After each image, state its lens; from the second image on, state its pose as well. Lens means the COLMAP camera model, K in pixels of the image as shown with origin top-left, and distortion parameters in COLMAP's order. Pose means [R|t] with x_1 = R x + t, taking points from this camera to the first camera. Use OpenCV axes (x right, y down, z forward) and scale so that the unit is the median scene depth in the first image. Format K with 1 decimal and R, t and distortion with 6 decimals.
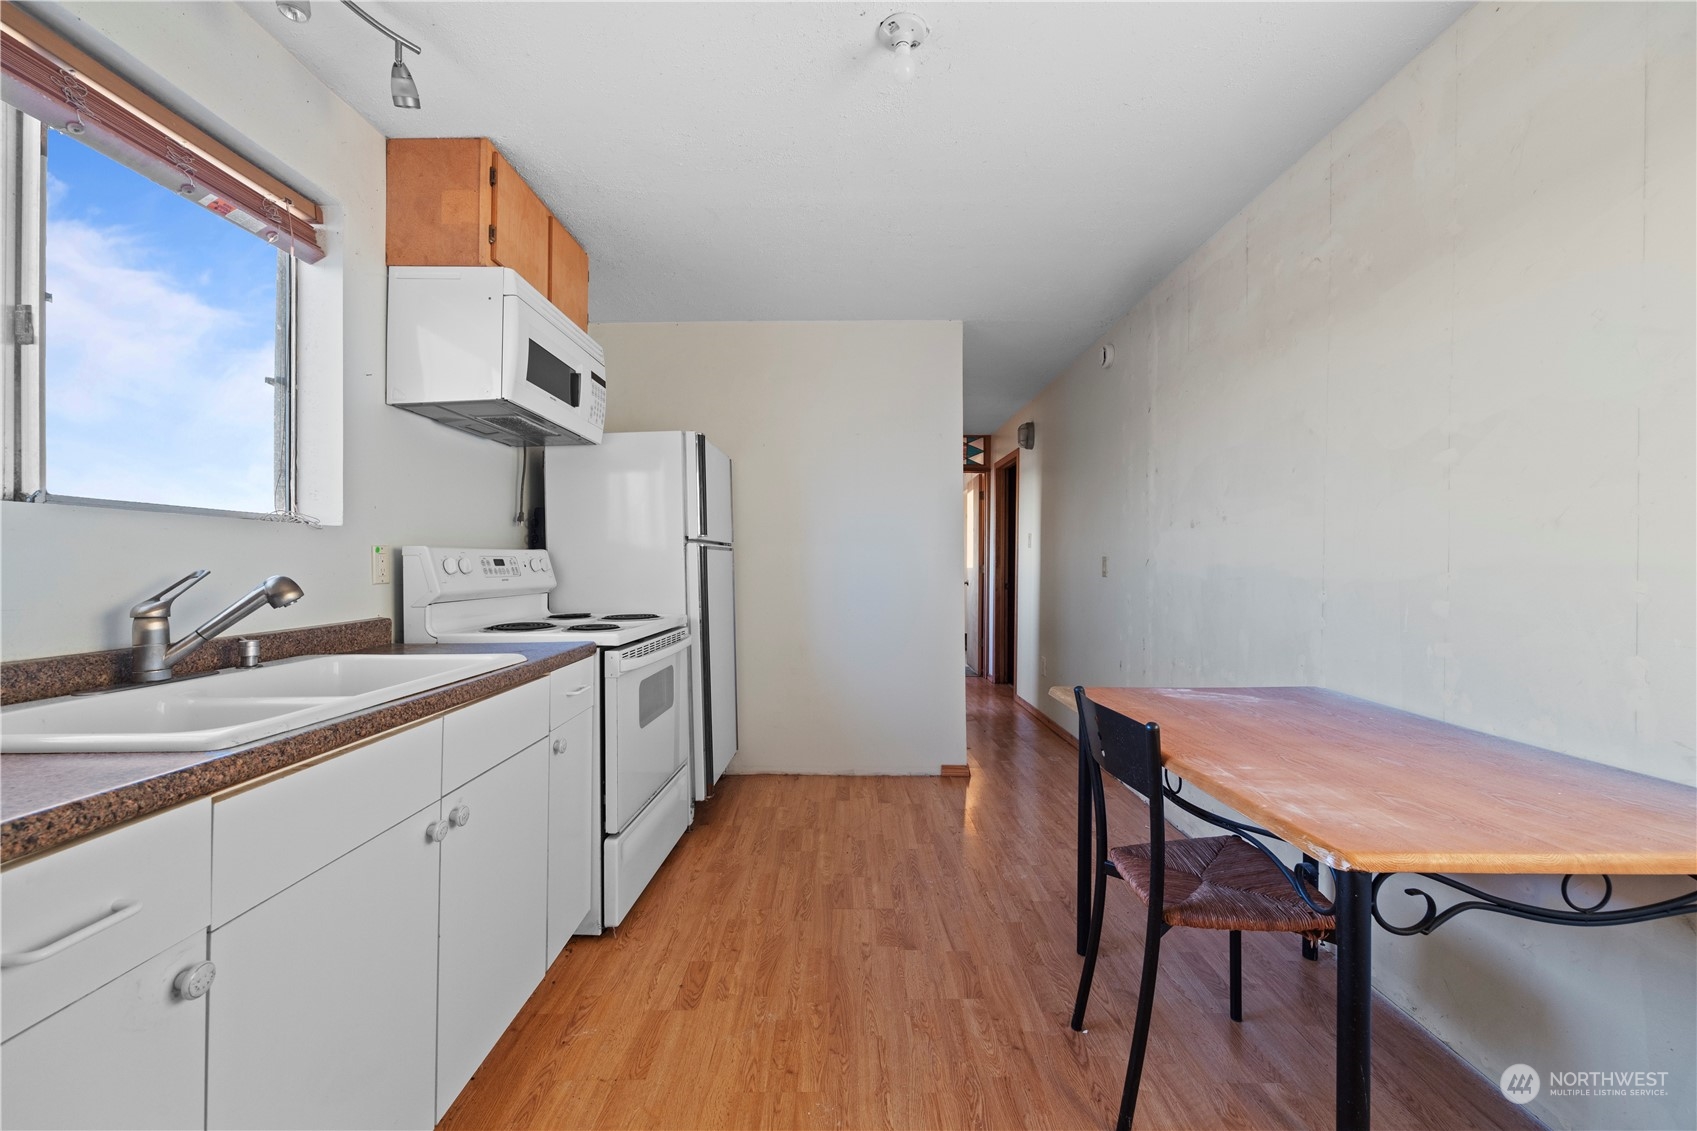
lens RADIAL K [[677.5, 0, 848.8], [0, 677.5, 561.1], [0, 0, 1]] dist [-0.002871, -0.000472]
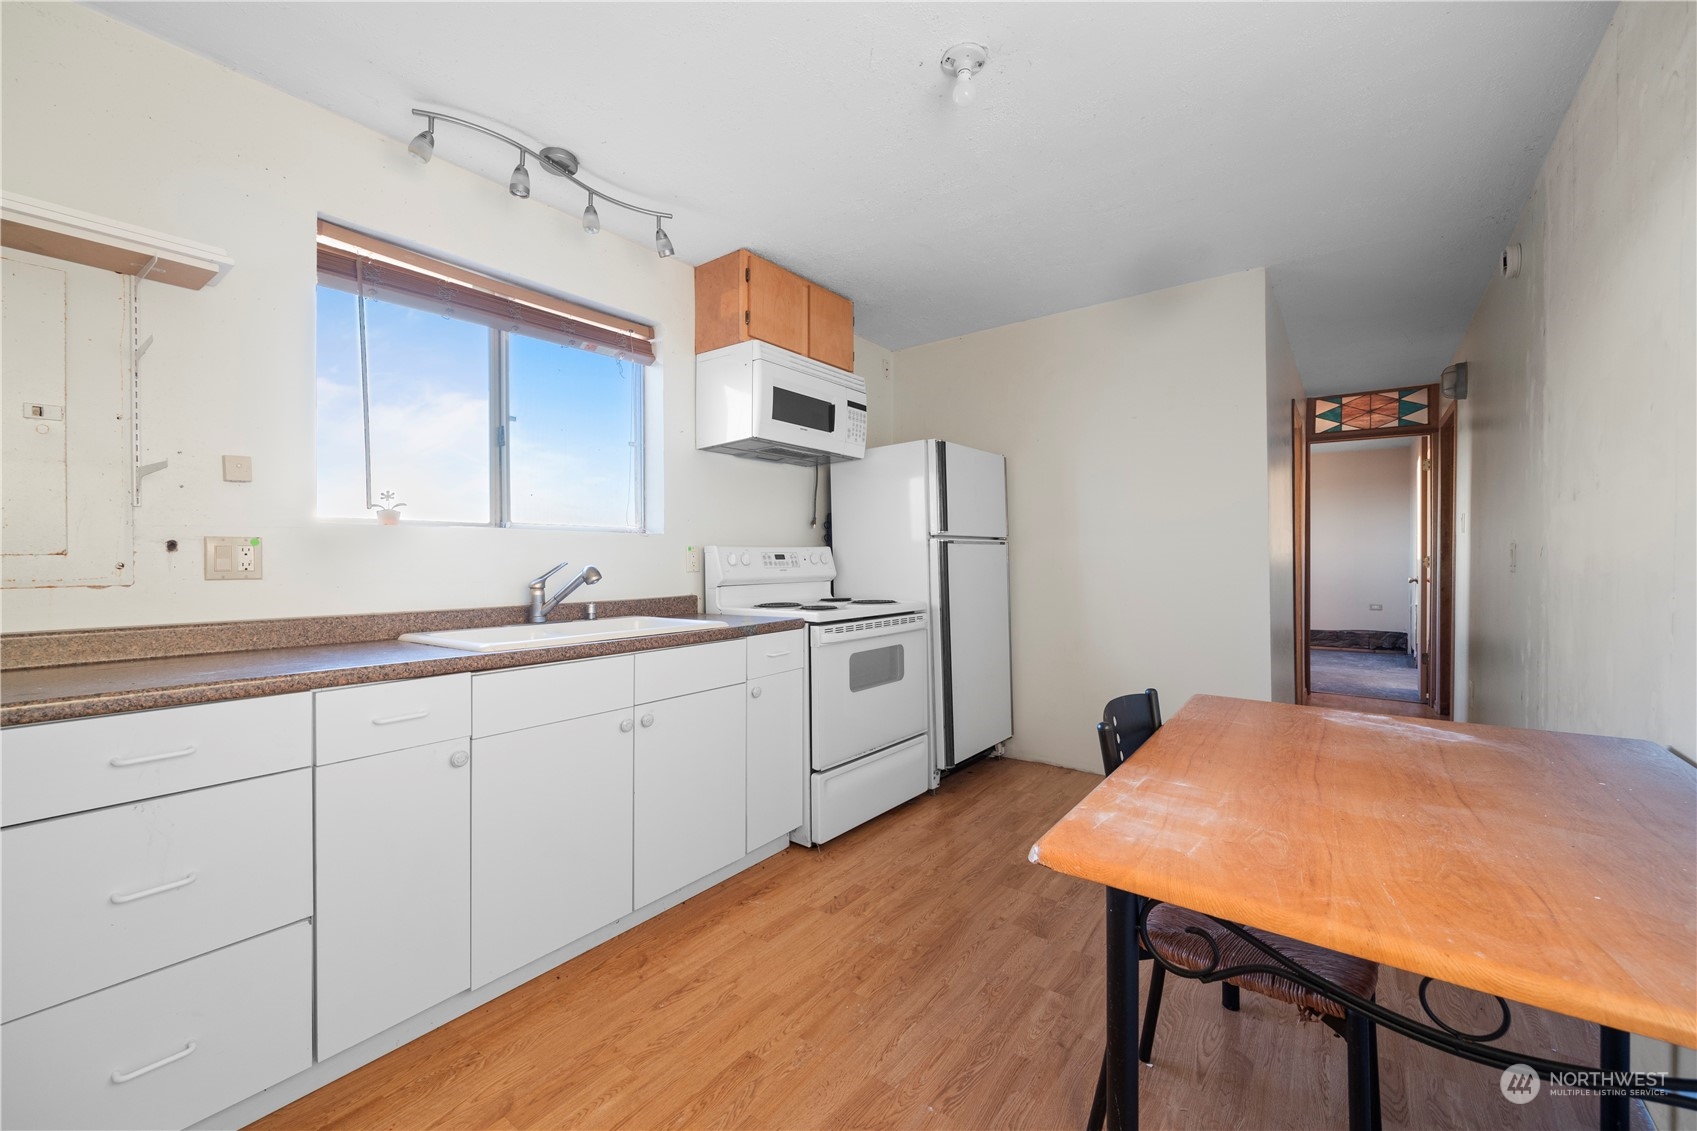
lens RADIAL K [[679.5, 0, 848.2], [0, 679.5, 559.6], [0, 0, 1]] dist [-0.001840, 0.000562]
pose [[0.799114, -0.003829, -0.601167, 0.473371], [0.007812, 0.999961, 0.004016, 0.003264], [0.601129, -0.007906, 0.799113, 0.019912]]
